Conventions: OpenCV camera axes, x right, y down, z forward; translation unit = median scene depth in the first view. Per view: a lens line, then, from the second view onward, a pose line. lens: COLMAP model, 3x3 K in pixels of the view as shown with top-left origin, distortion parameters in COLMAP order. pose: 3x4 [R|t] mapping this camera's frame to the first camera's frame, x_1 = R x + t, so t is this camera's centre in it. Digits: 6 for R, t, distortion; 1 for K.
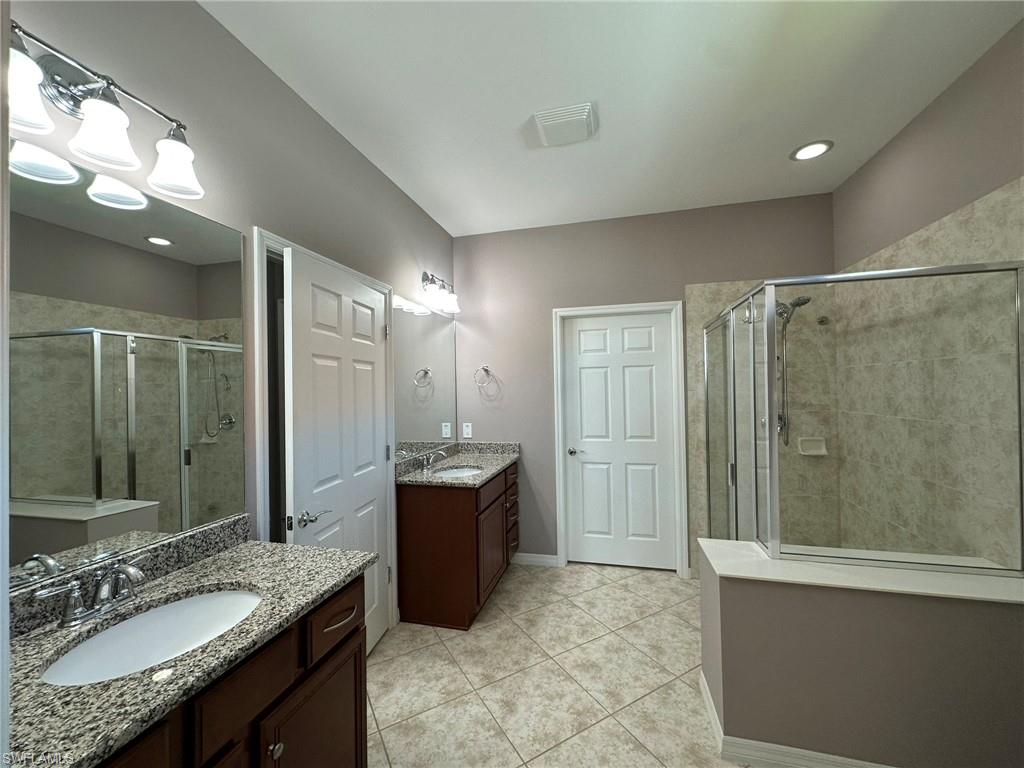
lens RADIAL K [[407.3, 0, 515.2], [0, 407.3, 384.5], [0, 0, 1]] dist [-0.000262, 0.000116]
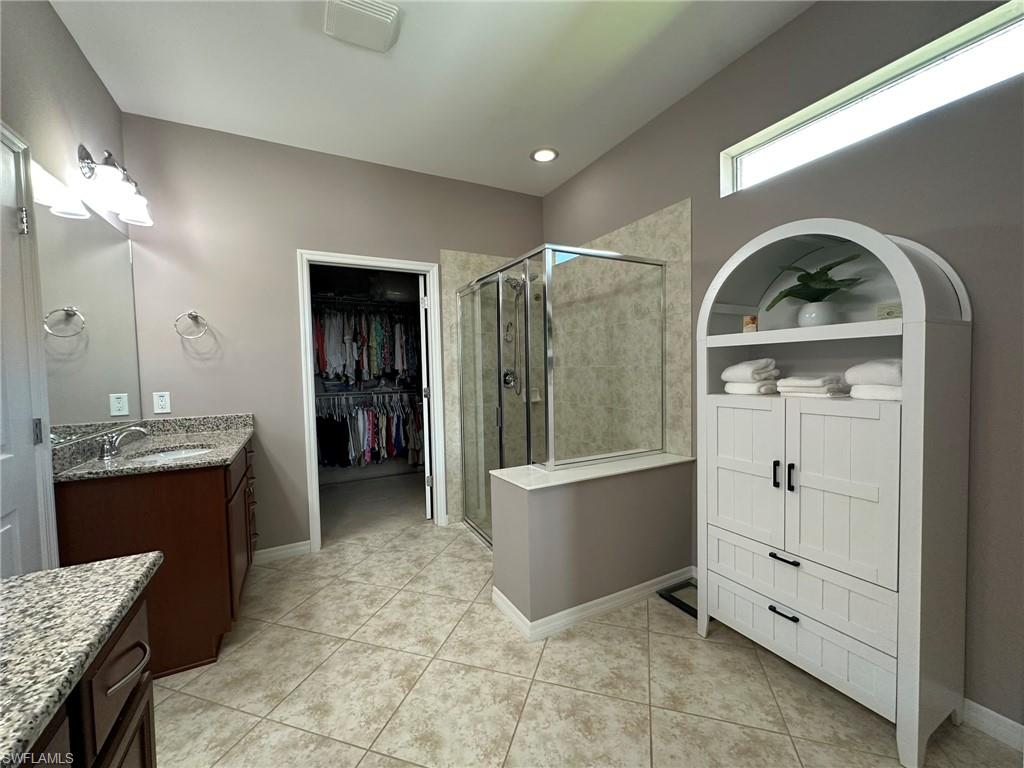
lens RADIAL K [[407.3, 0, 513.0], [0, 407.3, 383.9], [0, 0, 1]] dist [-0.000262, 0.000116]
pose [[0.742194, -0.026471, 0.669662, -0.213764], [0.002213, 0.999311, 0.037048, 0.087352], [-0.670181, -0.026015, 0.741741, 0.122757]]
